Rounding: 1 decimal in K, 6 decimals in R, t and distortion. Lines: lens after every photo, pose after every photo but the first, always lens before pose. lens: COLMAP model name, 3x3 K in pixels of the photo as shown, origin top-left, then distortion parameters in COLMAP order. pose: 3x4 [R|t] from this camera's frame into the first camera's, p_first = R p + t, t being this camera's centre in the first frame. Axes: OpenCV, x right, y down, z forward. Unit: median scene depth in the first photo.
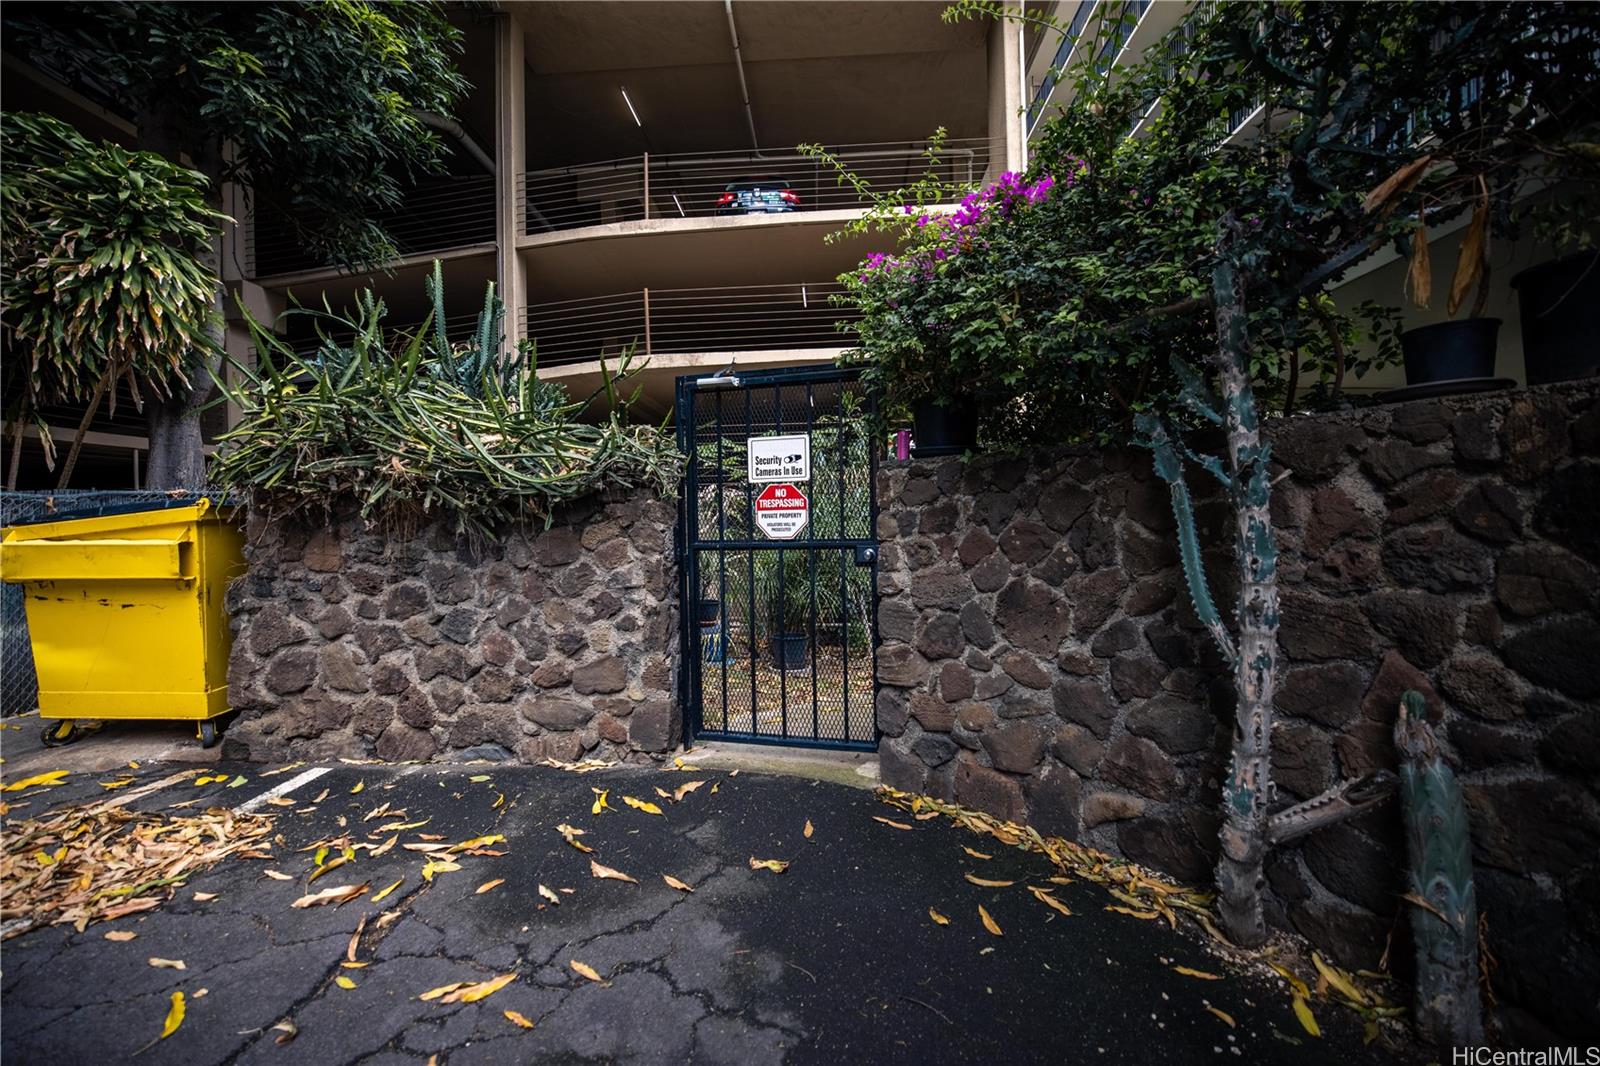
lens RADIAL K [[689.6, 0, 796.1], [0, 689.6, 532.4], [0, 0, 1]] dist [-0.049993, 0.020867]
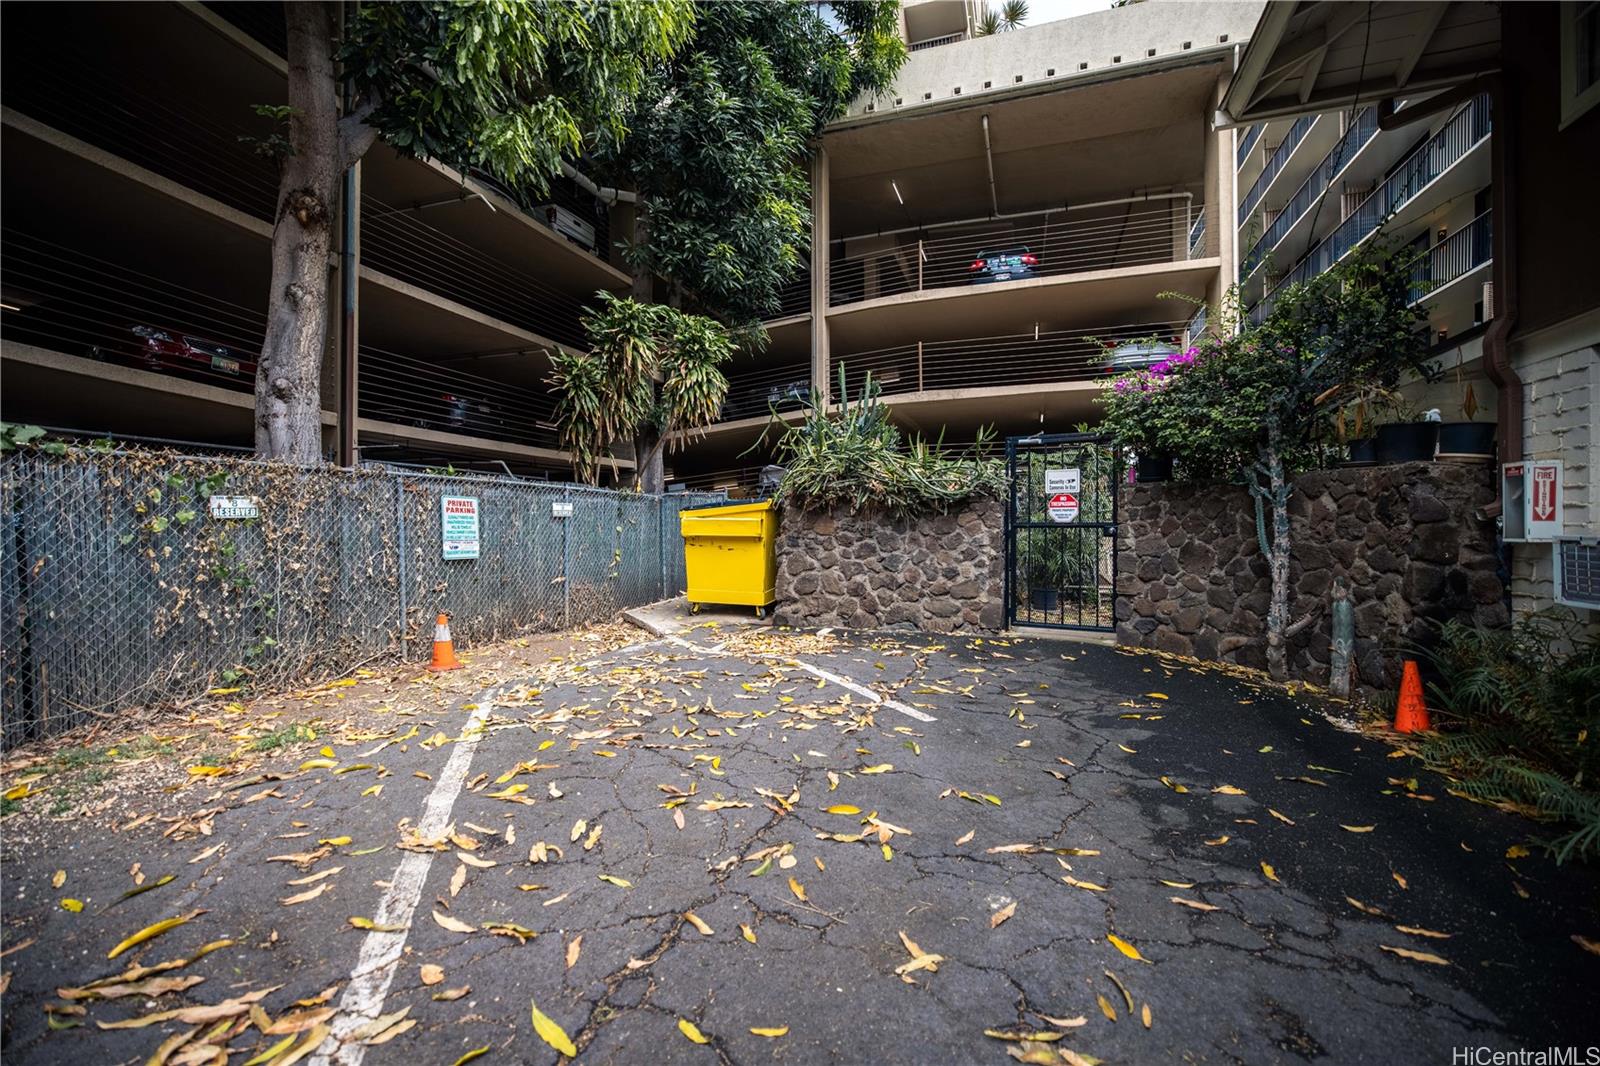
lens RADIAL K [[689.6, 0, 796.1], [0, 689.6, 532.4], [0, 0, 1]] dist [-0.049993, 0.020867]
pose [[0.960728, 0.019435, -0.276810, -0.208801], [-0.018158, 0.999809, 0.007177, 0.037901], [0.276896, -0.001869, 0.960898, -1.060051]]
